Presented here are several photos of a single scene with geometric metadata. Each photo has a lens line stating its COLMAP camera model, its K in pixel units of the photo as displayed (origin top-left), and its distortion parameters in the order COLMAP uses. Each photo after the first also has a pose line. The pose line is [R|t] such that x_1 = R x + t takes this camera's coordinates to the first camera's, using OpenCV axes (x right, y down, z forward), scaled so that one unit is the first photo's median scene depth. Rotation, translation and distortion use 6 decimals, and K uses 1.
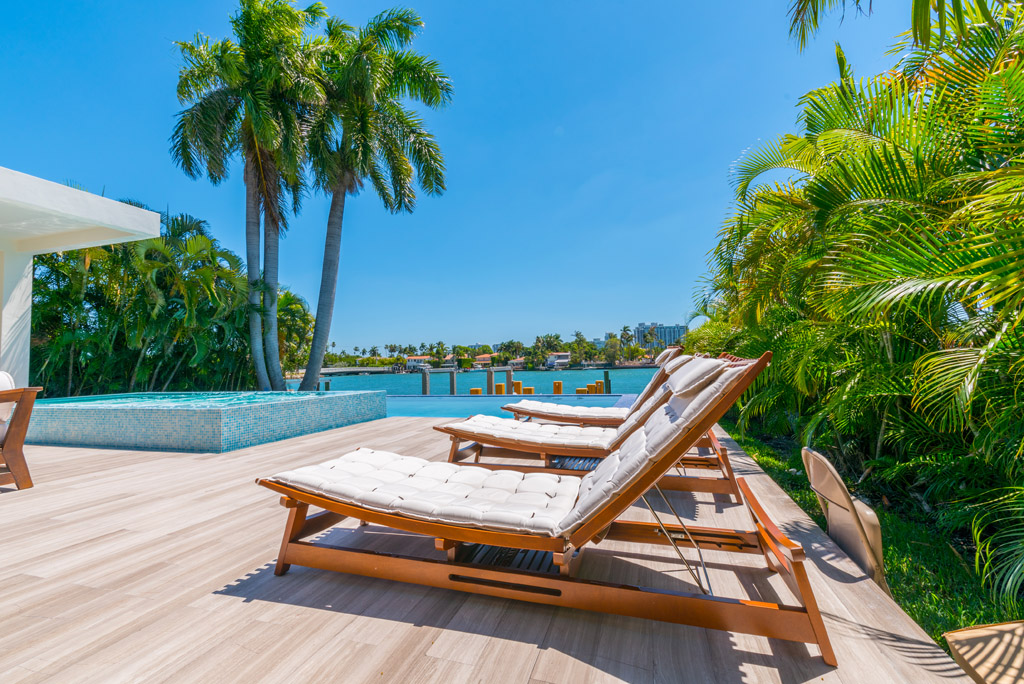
lens RADIAL K [[435.9, 0, 516.1], [0, 435.9, 348.0], [0, 0, 1]] dist [0.000422, -0.000515]
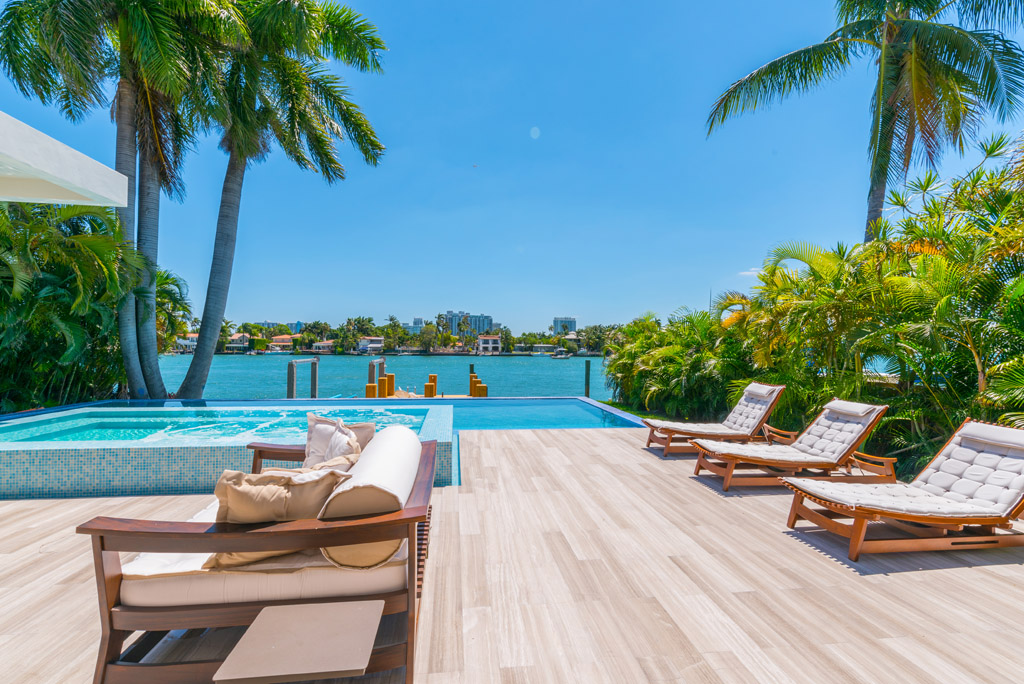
lens RADIAL K [[435.9, 0, 516.1], [0, 435.9, 348.0], [0, 0, 1]] dist [0.000422, -0.000515]
pose [[0.909535, 0.034142, 0.414222, -0.250680], [-0.047511, 0.998628, 0.022012, -0.028041], [-0.412902, -0.039700, 0.909910, 0.004265]]
